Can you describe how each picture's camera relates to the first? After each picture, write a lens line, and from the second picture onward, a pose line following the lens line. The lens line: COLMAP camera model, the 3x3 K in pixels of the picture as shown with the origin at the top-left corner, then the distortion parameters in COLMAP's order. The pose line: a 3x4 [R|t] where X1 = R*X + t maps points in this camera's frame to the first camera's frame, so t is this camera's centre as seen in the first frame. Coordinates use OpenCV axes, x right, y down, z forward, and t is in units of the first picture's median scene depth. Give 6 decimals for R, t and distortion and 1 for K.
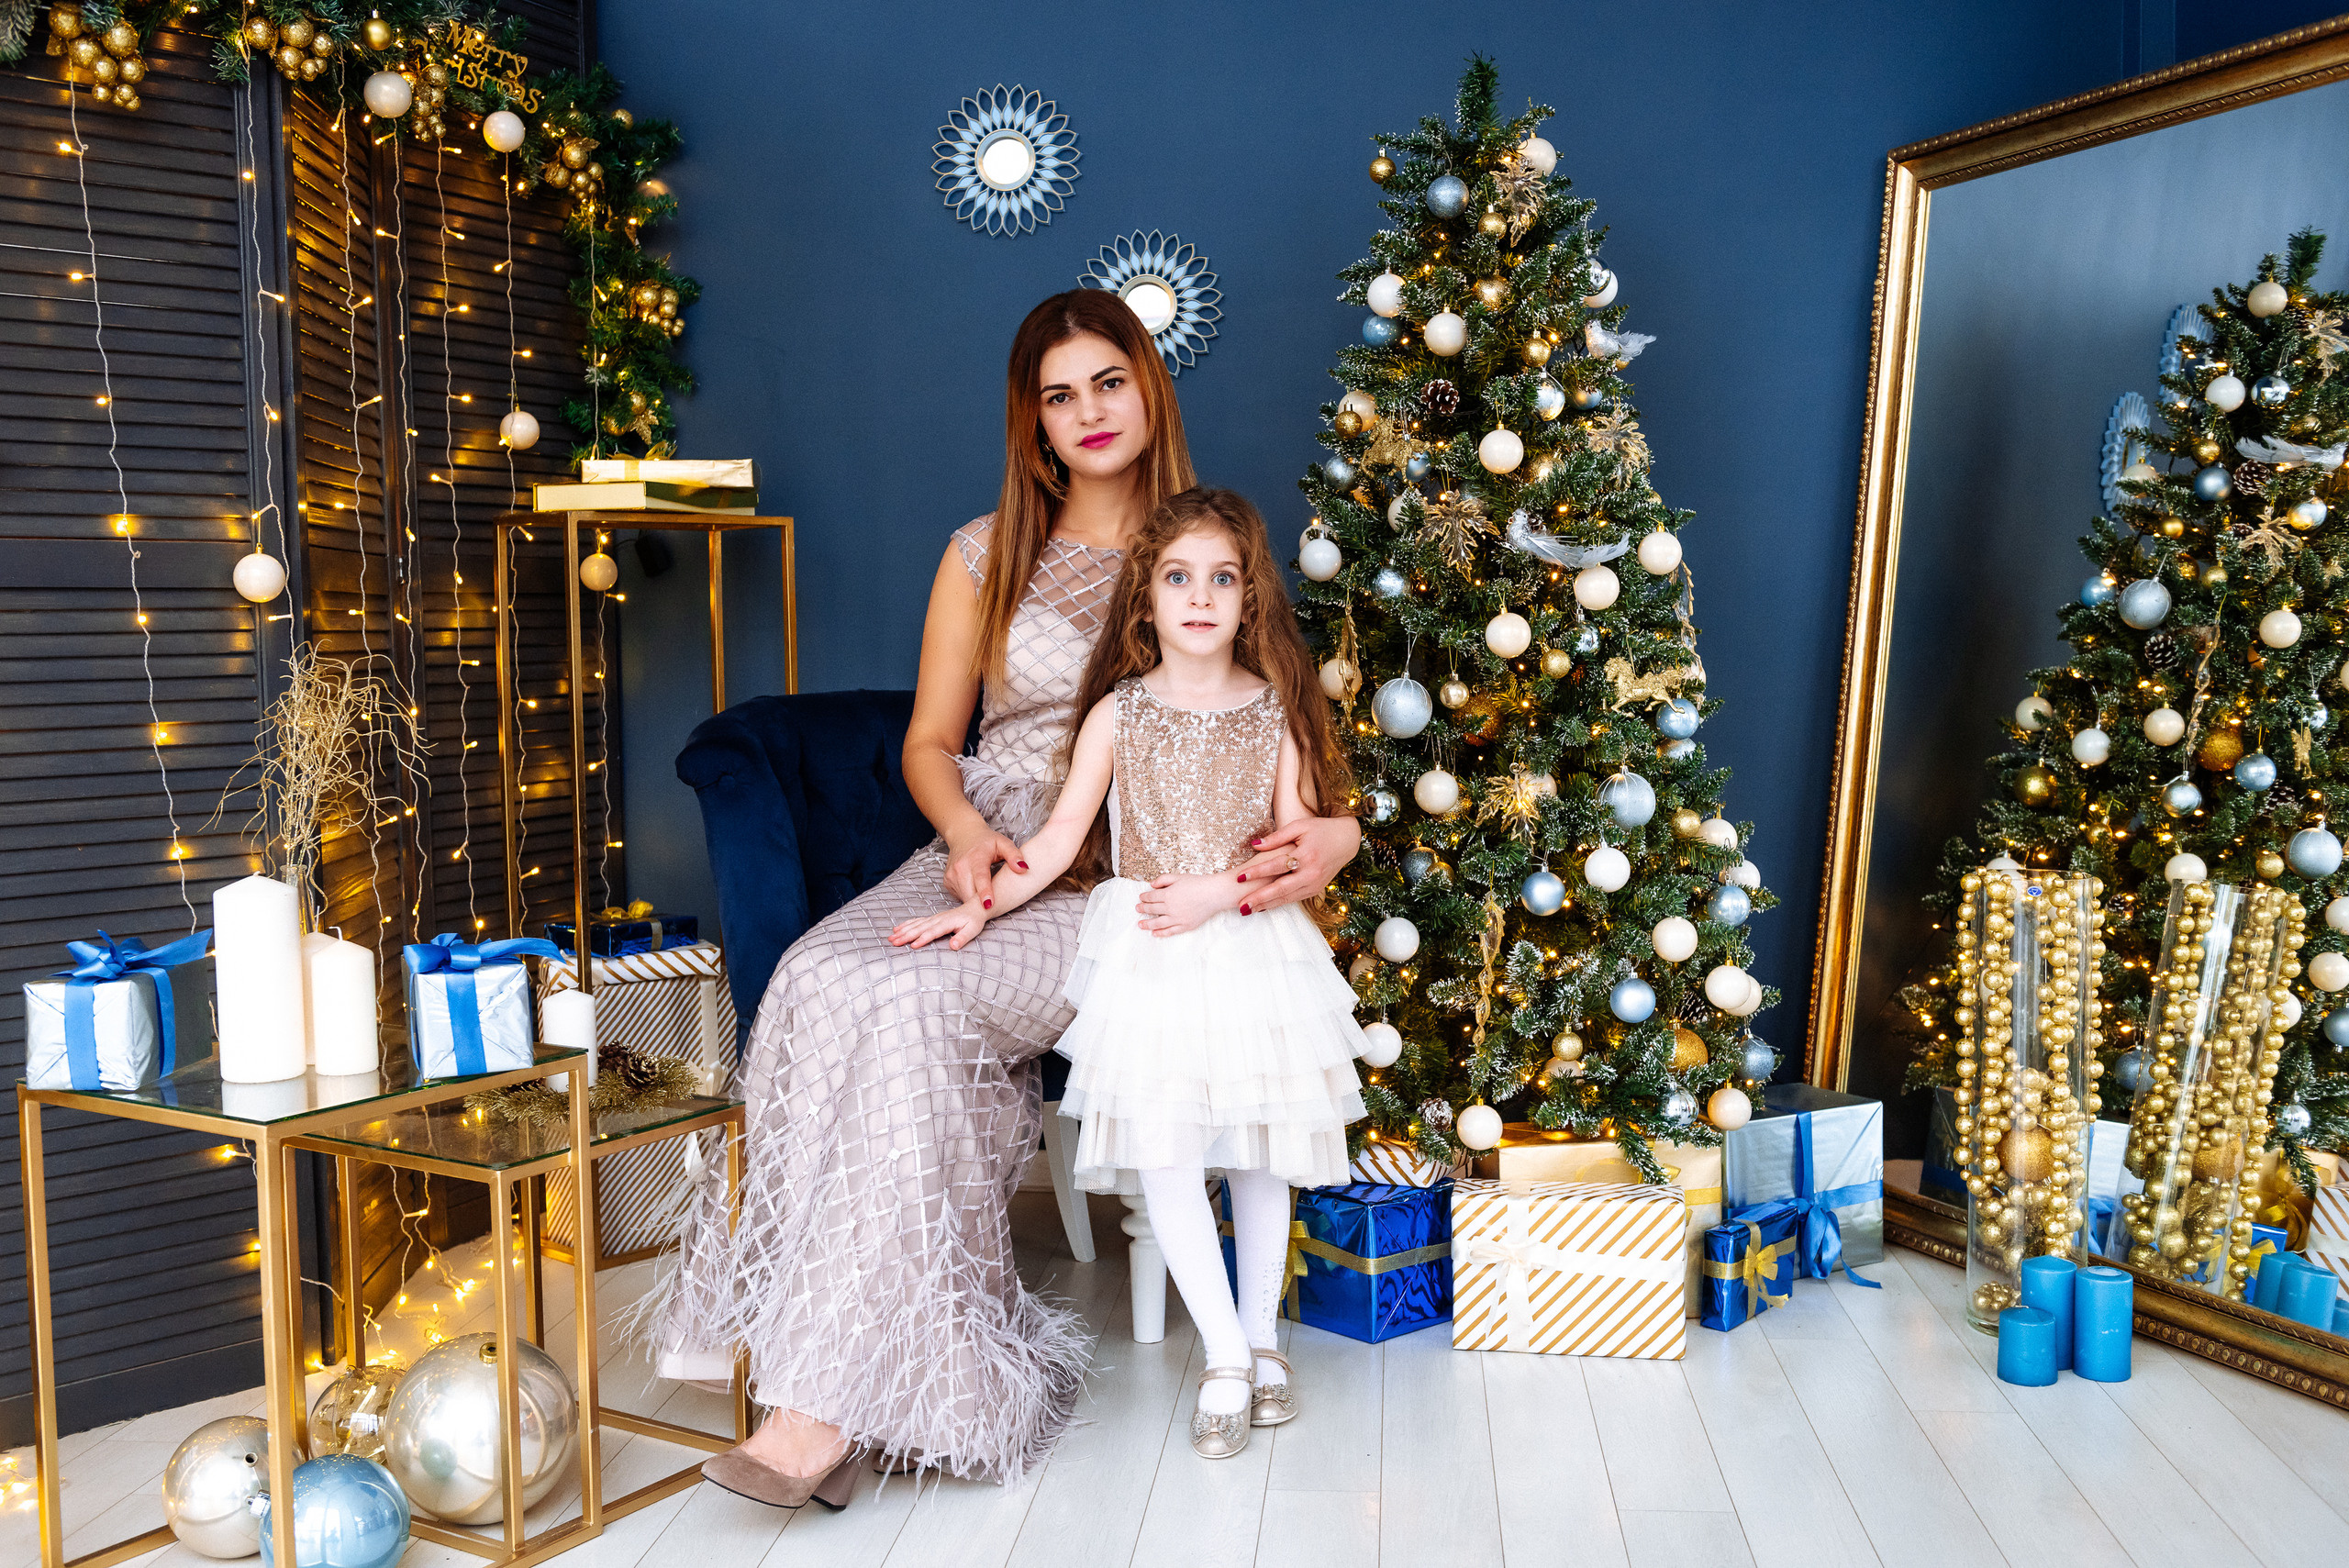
lens RADIAL K [[2267.2, 0, 1179.3], [0, 2267.2, 792.6], [0, 0, 1]] dist [-0.016876, 0.001847]
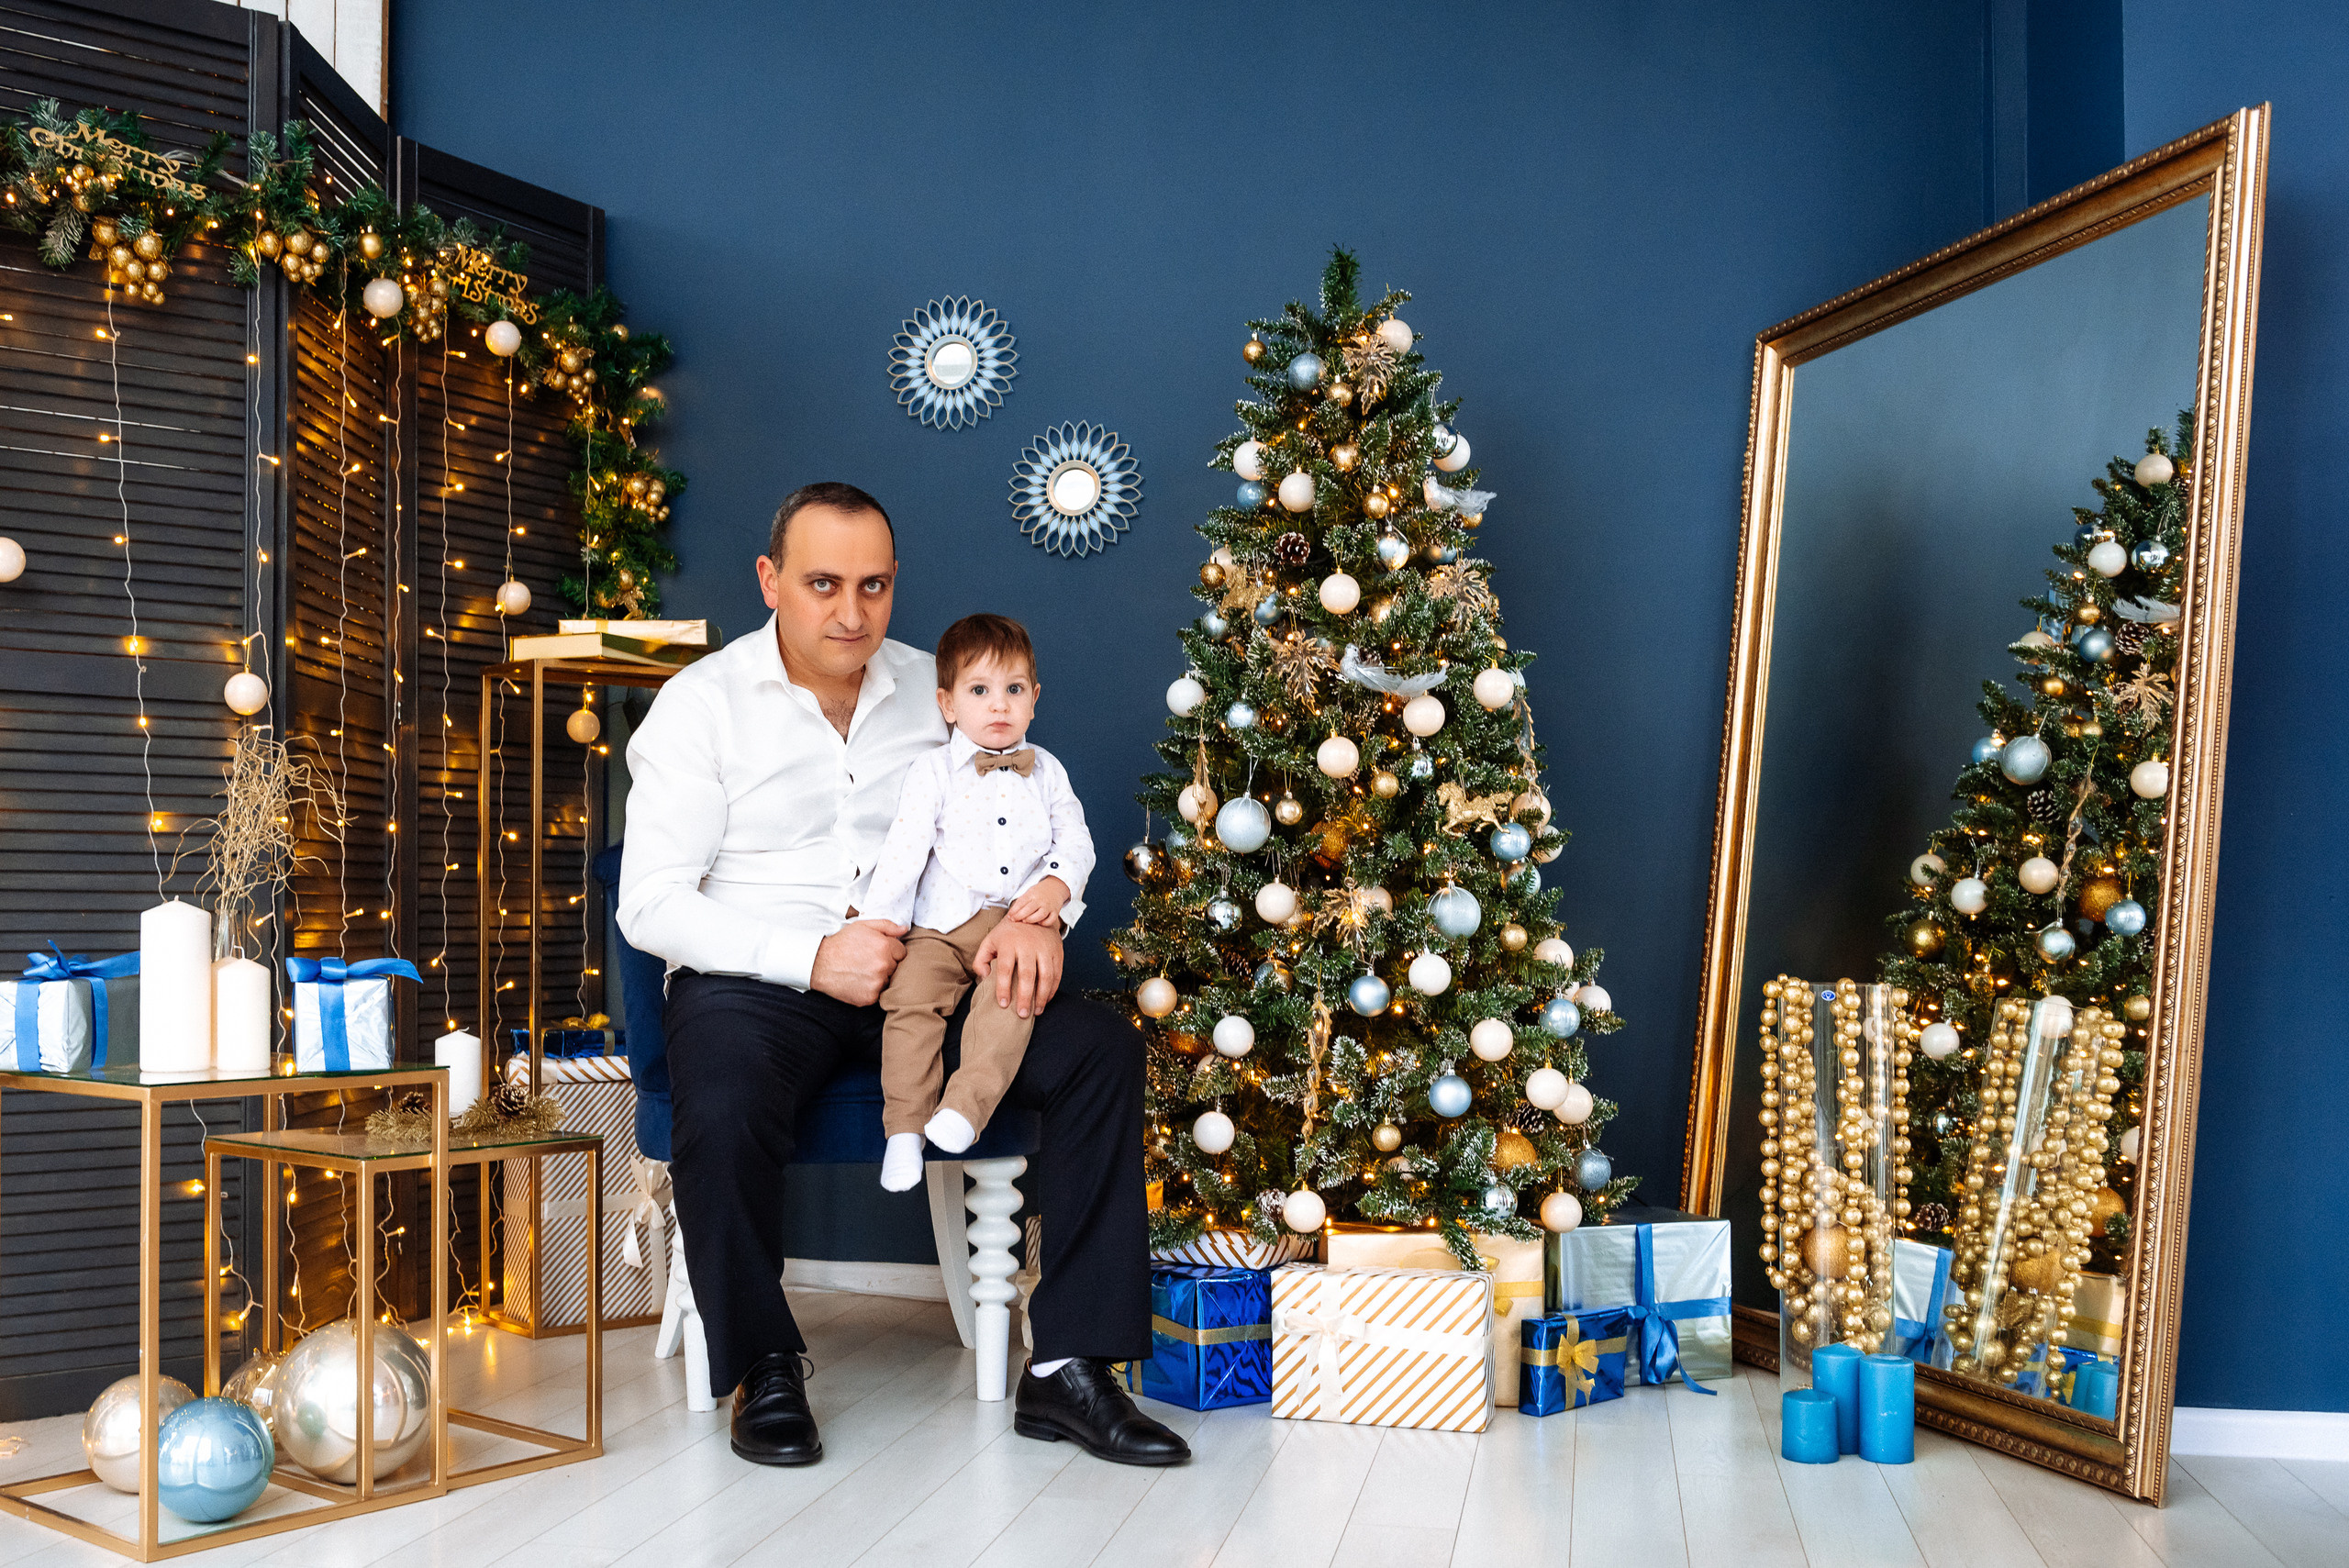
lens RADIAL K [[2270.7, 0, 1035.6], [0, 2270.7, 873.4], [0, 0, 1]] dist [-0.025023, -0.001155]
pose [[0.989931, 0.011320, -0.141096, 0.150770], [-0.023868, 0.995873, -0.087564, 0.082348], [0.139523, 0.090050, 0.986116, -0.087914]]
